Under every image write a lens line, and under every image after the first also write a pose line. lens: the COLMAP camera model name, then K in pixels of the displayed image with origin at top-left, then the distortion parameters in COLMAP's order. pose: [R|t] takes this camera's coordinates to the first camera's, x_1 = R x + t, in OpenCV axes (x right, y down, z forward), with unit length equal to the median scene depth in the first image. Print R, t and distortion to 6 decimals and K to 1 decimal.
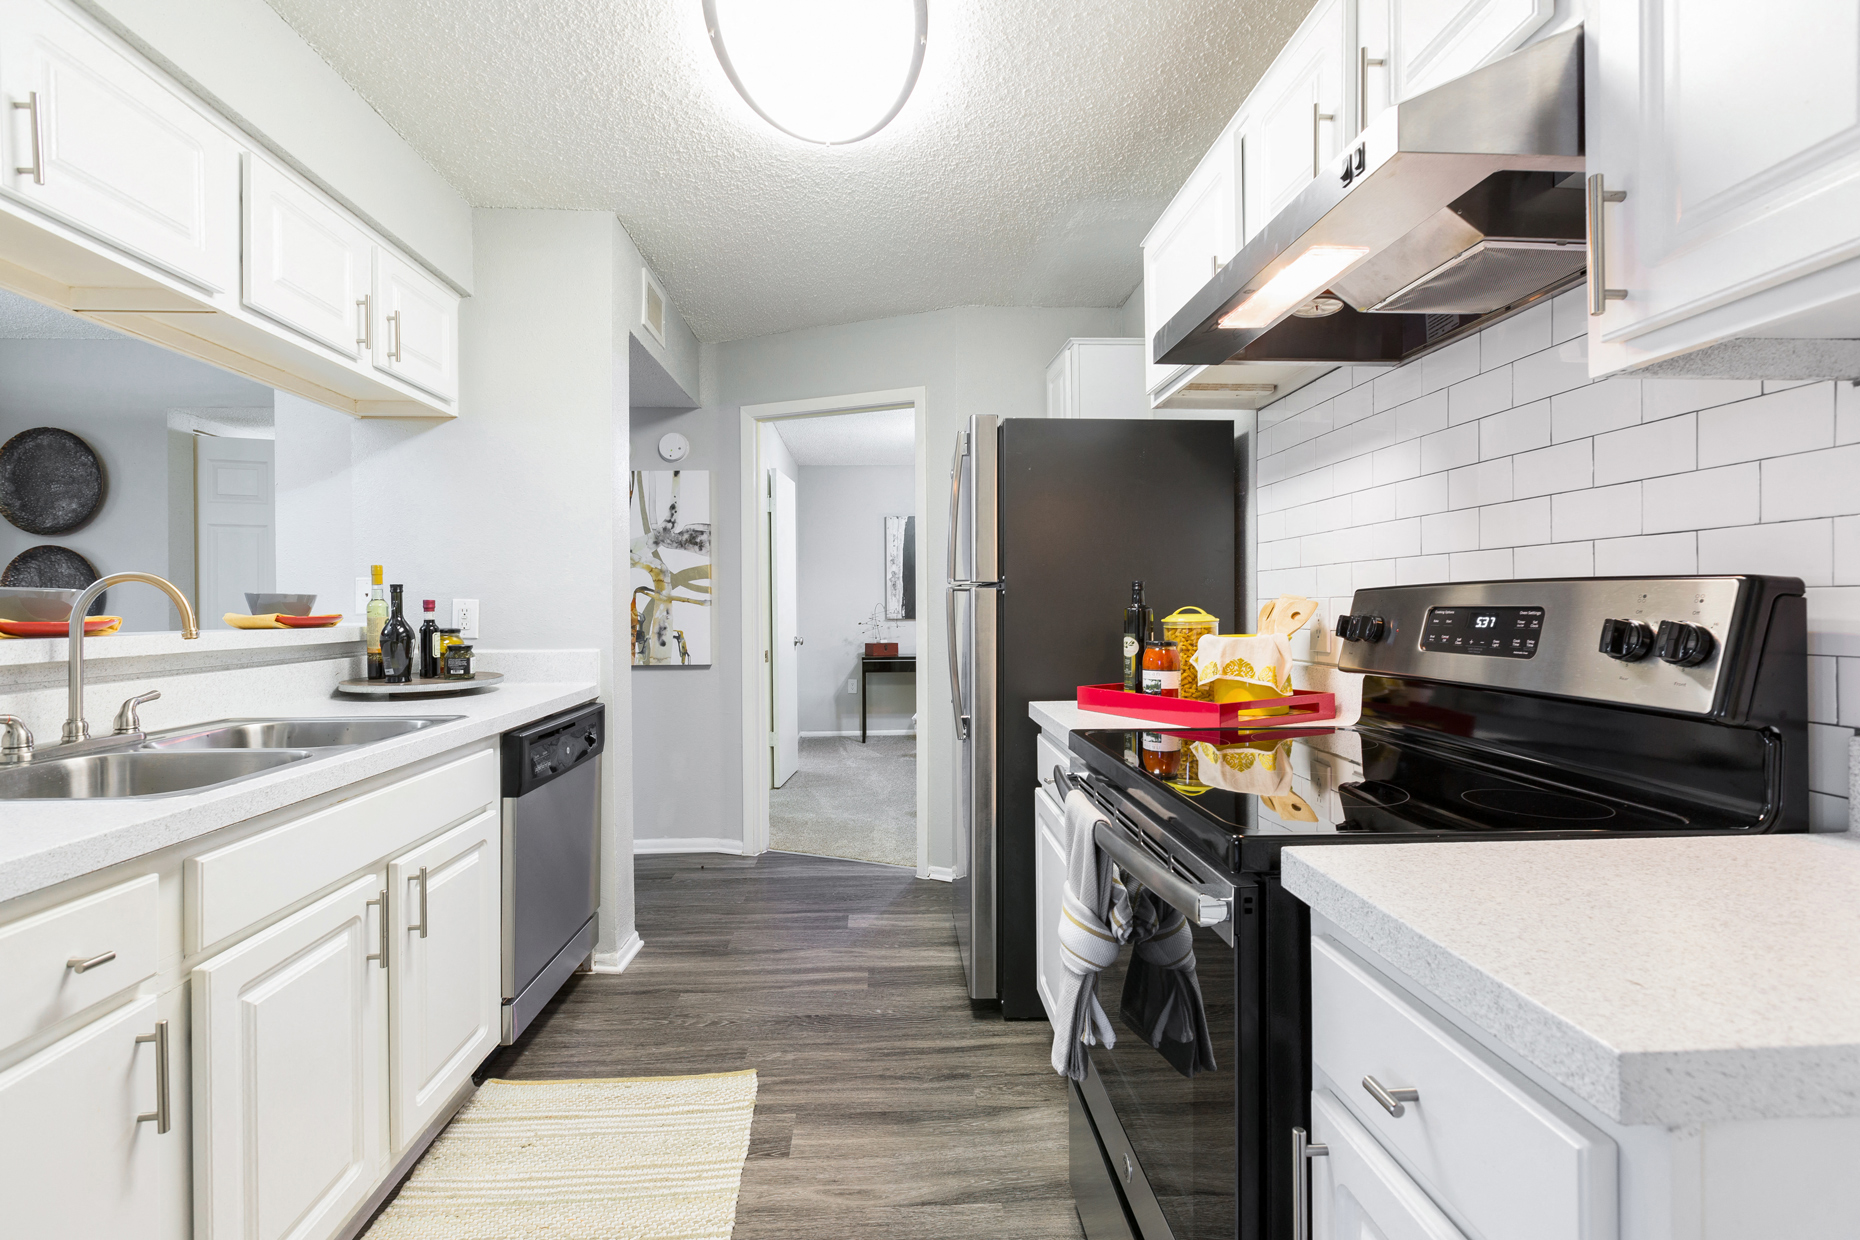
lens RADIAL K [[844.4, 0, 931.0], [0, 844.4, 610.0], [0, 0, 1]] dist [-0.000753, 0.000329]
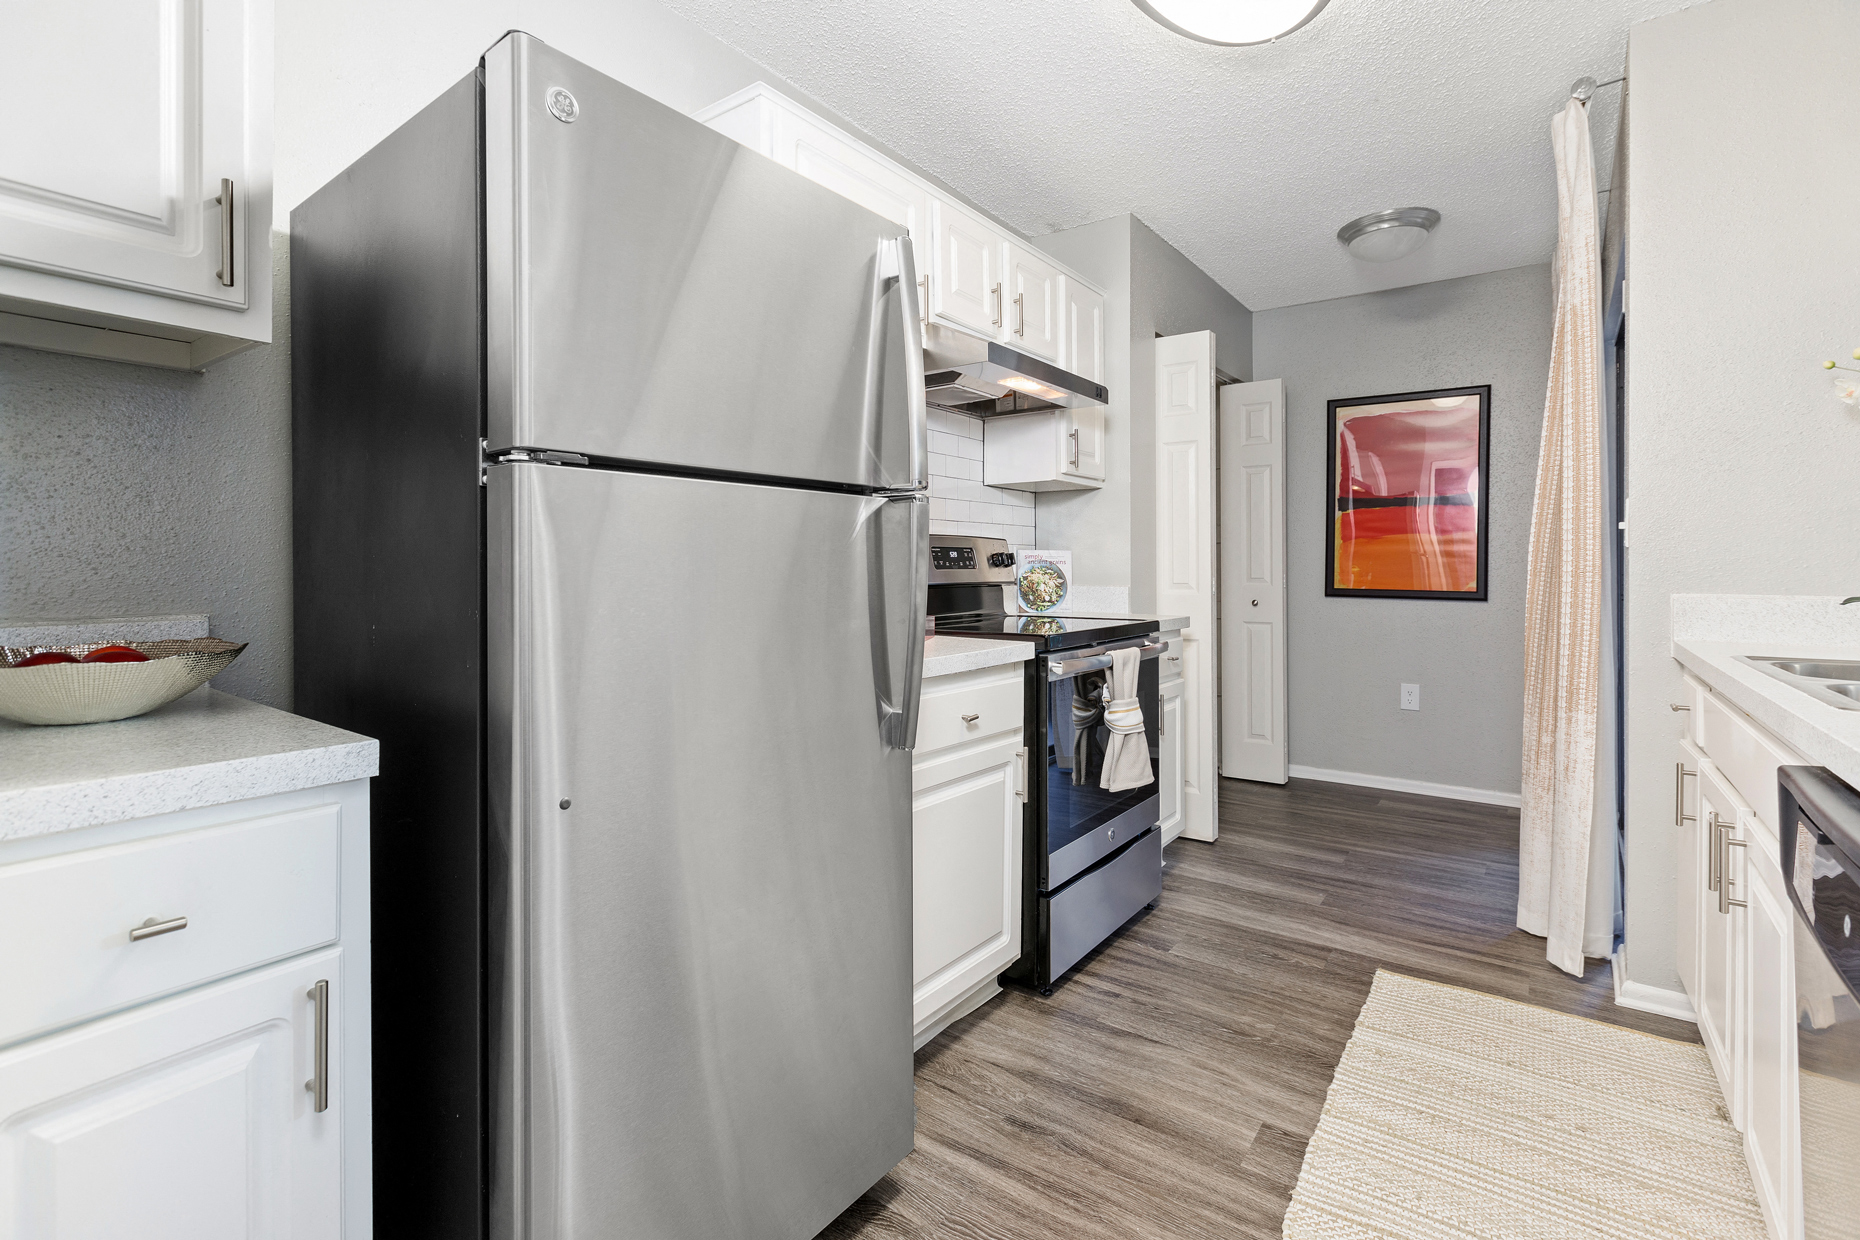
lens RADIAL K [[844.4, 0, 921.6], [0, 844.4, 577.1], [0, 0, 1]] dist [-0.000753, 0.000329]
pose [[-0.763450, -0.001481, 0.645866, -0.485833], [0.008965, 0.999877, 0.012890, 0.032242], [-0.645805, 0.015631, -0.763342, 1.962654]]
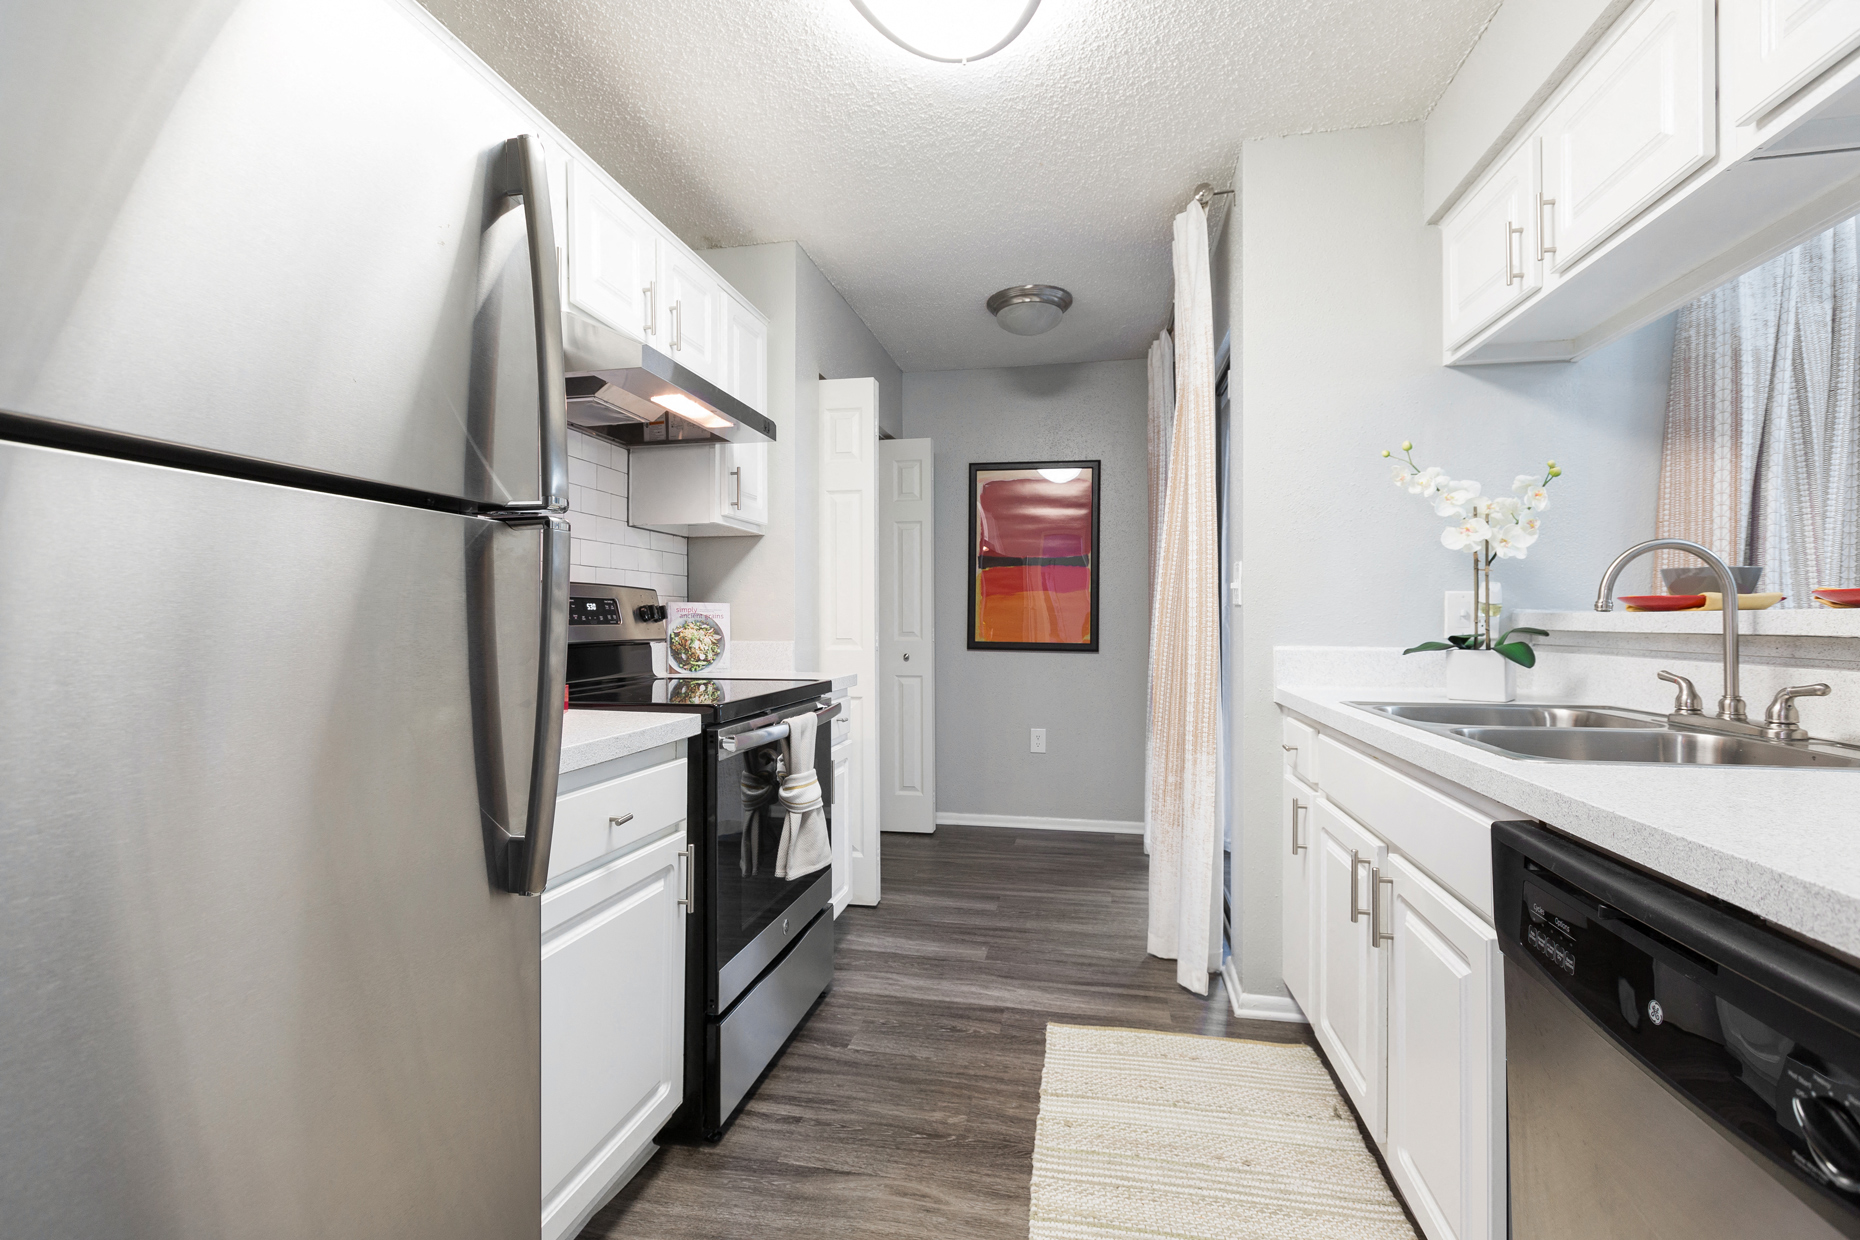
lens RADIAL K [[844.4, 0, 930.4], [0, 844.4, 615.8], [0, 0, 1]] dist [-0.000753, 0.000329]
pose [[-0.963304, 0.007082, 0.268318, -0.356800], [0.007037, 0.999975, -0.001128, 0.029876], [-0.268319, 0.000802, -0.963330, 1.823070]]
